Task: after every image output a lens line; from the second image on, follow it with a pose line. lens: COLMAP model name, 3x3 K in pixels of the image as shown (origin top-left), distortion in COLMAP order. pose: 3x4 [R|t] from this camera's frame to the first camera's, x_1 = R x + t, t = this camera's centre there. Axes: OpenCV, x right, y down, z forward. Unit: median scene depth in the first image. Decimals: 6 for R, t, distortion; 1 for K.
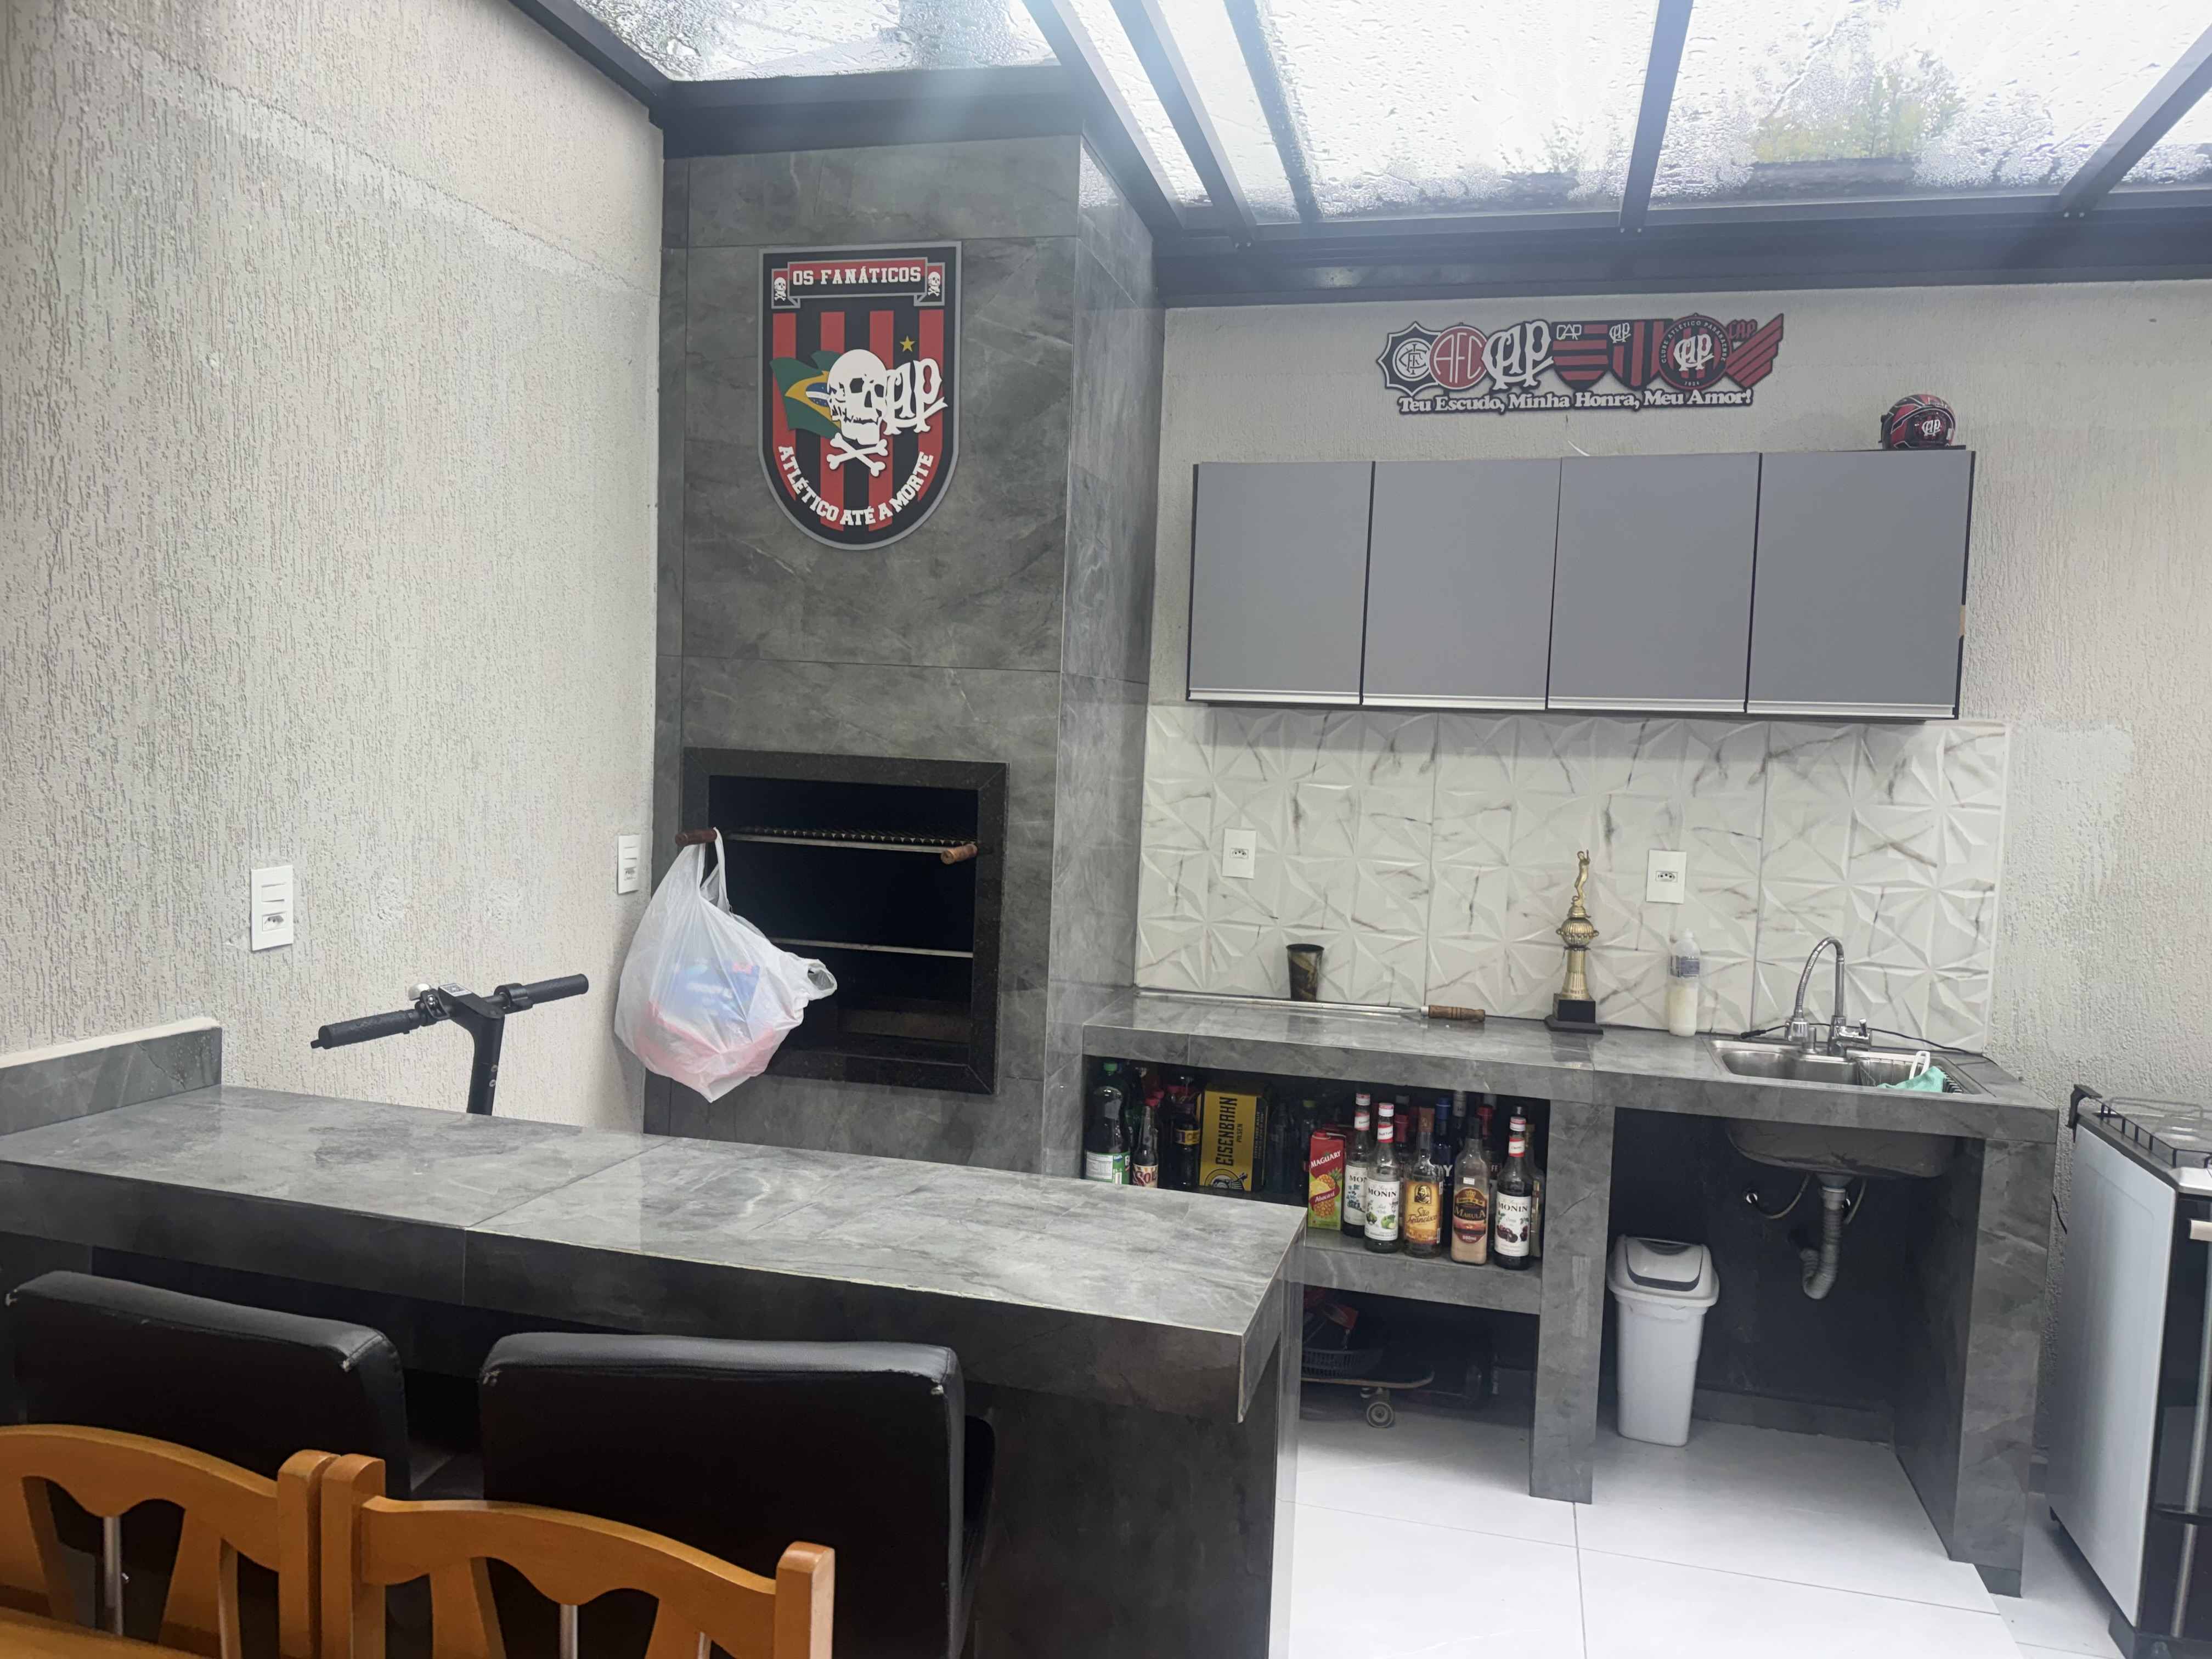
lens RADIAL K [[1529.2, 0, 1110.7], [0, 1529.2, 851.3], [0, 0, 1]] dist [0.161391, -0.291908]
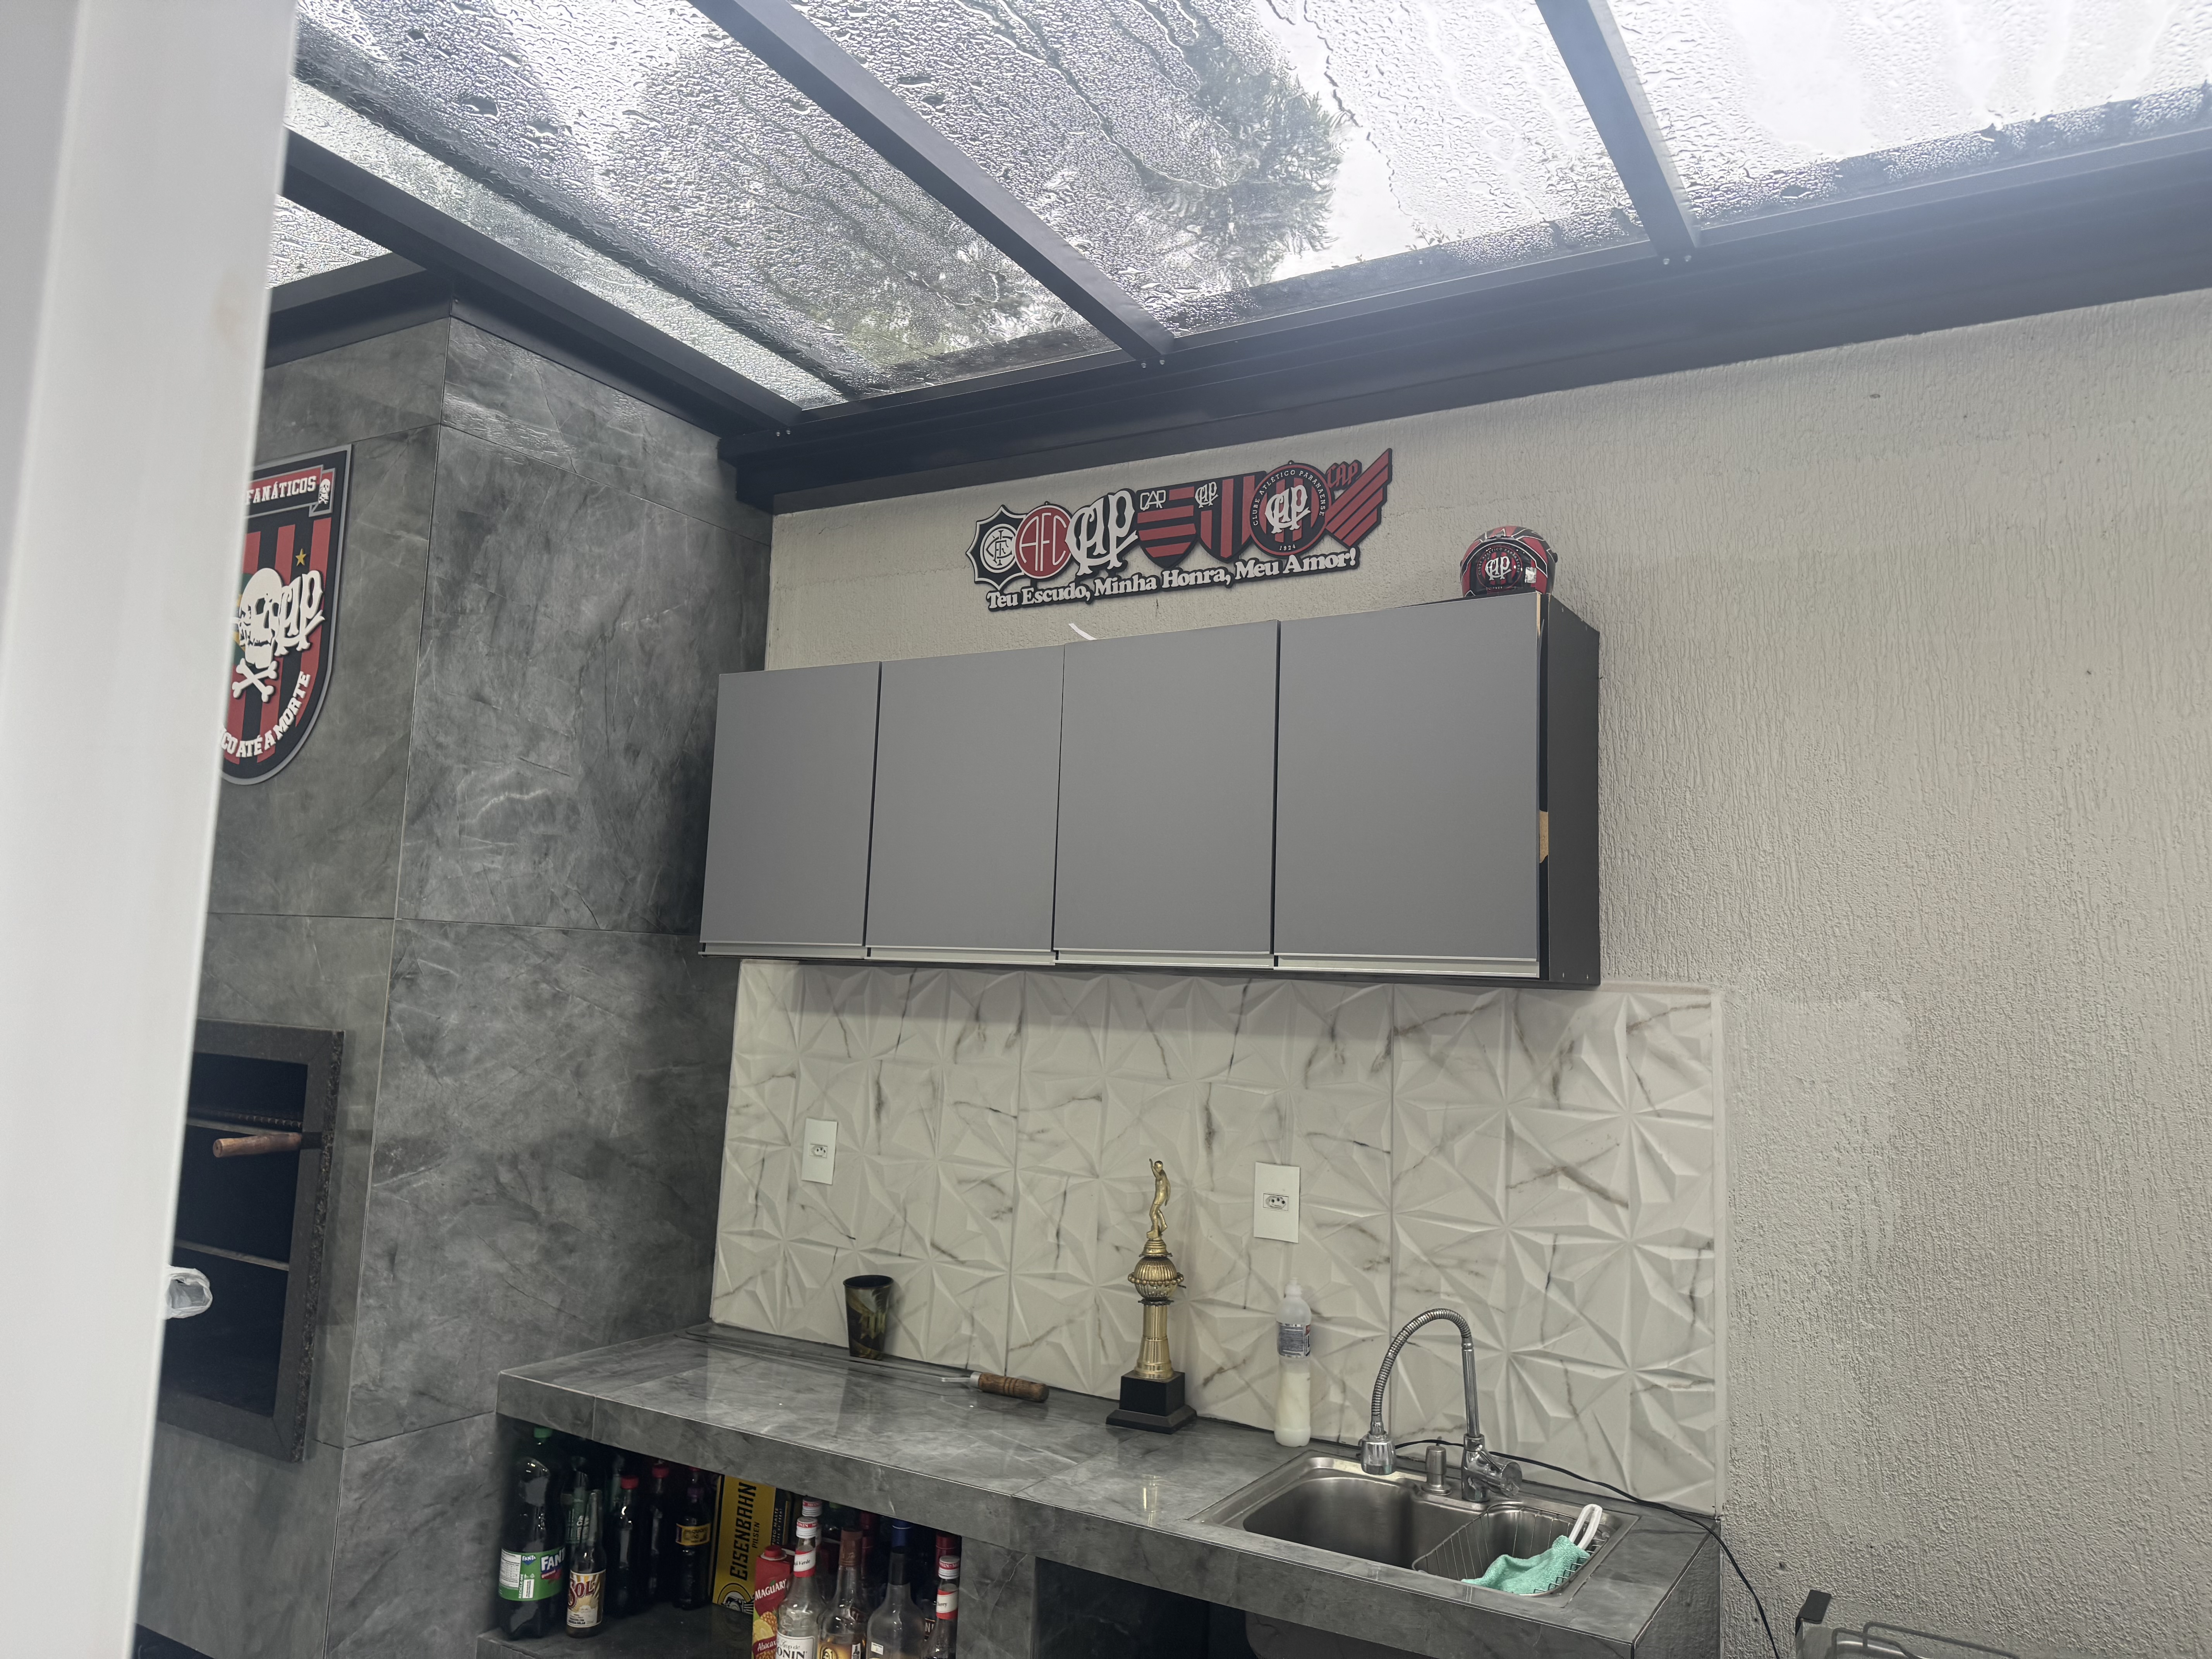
lens RADIAL K [[1539.7, 0, 1106.0], [0, 1539.7, 829.5], [0, 0, 1]] dist [0.217365, -0.457243]
pose [[0.958677, -0.027243, -0.283189, 0.501920], [-0.028239, 0.981377, -0.190007, -0.013674], [0.283092, 0.190152, 0.940054, 0.278415]]
